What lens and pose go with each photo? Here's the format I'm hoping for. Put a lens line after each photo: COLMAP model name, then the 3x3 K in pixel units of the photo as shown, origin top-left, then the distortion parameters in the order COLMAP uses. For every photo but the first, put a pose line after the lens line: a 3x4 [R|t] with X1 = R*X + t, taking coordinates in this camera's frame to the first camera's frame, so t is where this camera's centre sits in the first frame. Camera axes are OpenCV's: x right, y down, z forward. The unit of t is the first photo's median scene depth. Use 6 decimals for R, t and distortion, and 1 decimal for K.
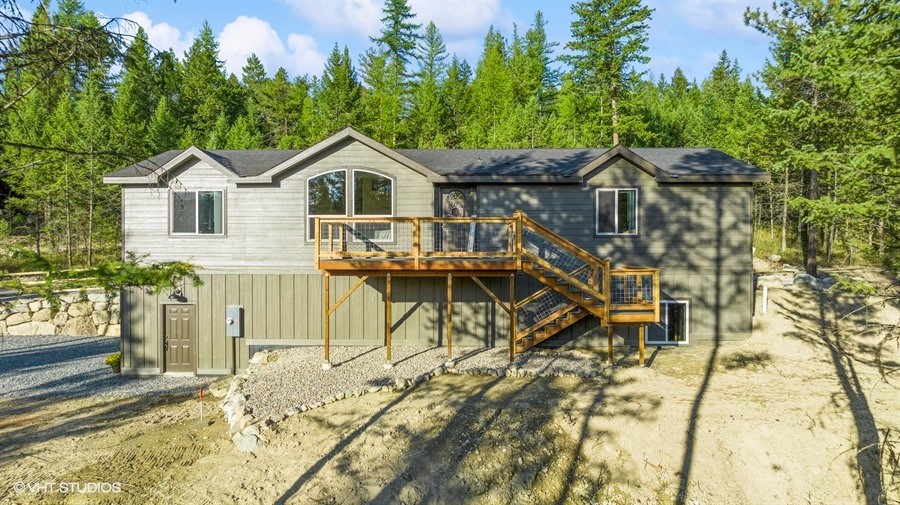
lens RADIAL K [[629.4, 0, 450.0], [0, 629.4, 252.5], [0, 0, 1]] dist [-0.020203, -0.002412]
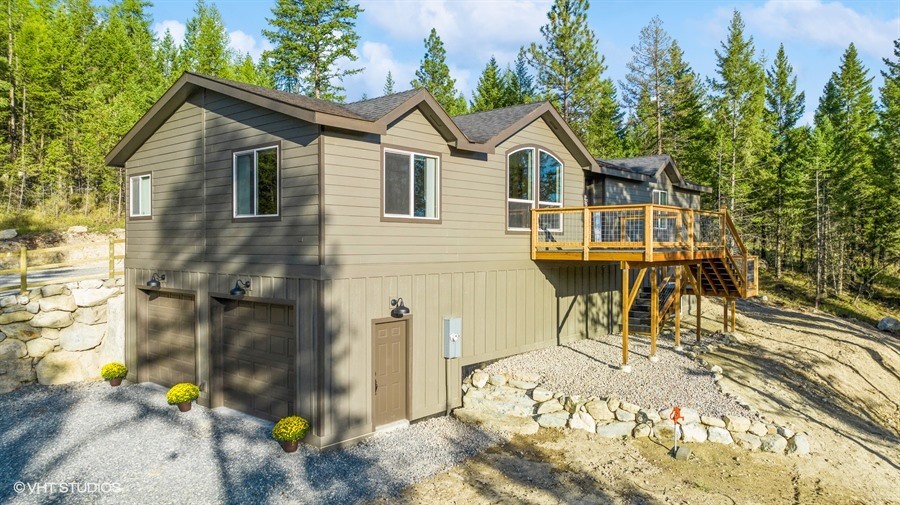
lens RADIAL K [[629.4, 0, 450.0], [0, 629.4, 252.5], [0, 0, 1]] dist [-0.020203, -0.002412]
pose [[0.639165, -0.010344, 0.769000, -0.903937], [0.015464, 0.999880, 0.000597, 0.009871], [-0.768914, 0.011510, 0.639249, 0.535210]]
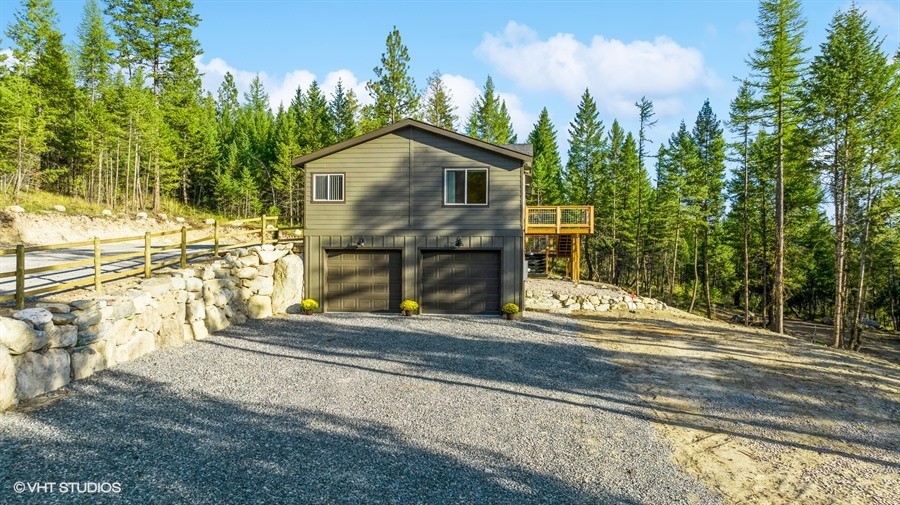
lens RADIAL K [[629.4, 0, 450.0], [0, 629.4, 252.5], [0, 0, 1]] dist [-0.020203, -0.002412]
pose [[0.096918, -0.008991, 0.995252, -1.721495], [0.016180, 0.999841, 0.007456, 0.051272], [-0.995161, 0.015381, 0.097048, 1.003221]]
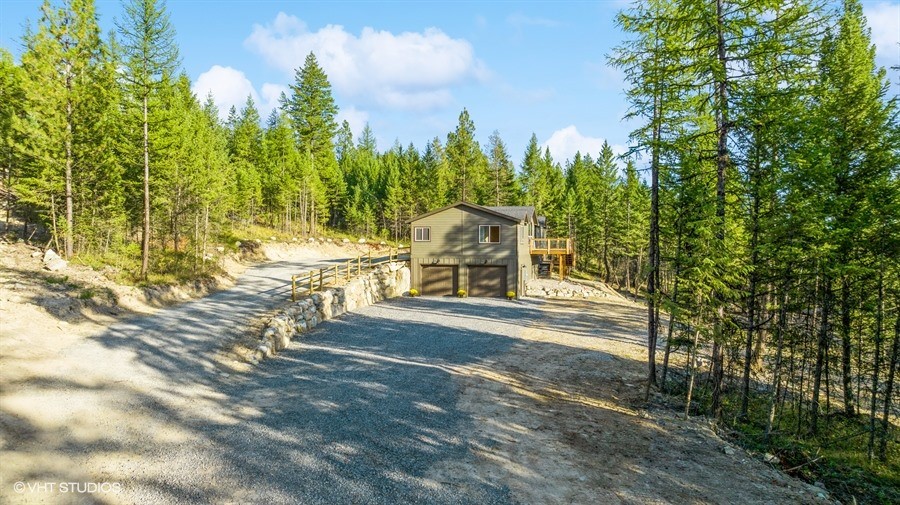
lens RADIAL K [[629.4, 0, 450.0], [0, 629.4, 252.5], [0, 0, 1]] dist [-0.020203, -0.002412]
pose [[0.236163, -0.014876, 0.971600, -2.884104], [0.018926, 0.999764, 0.010707, -0.020495], [-0.971529, 0.015860, 0.236388, 0.672346]]
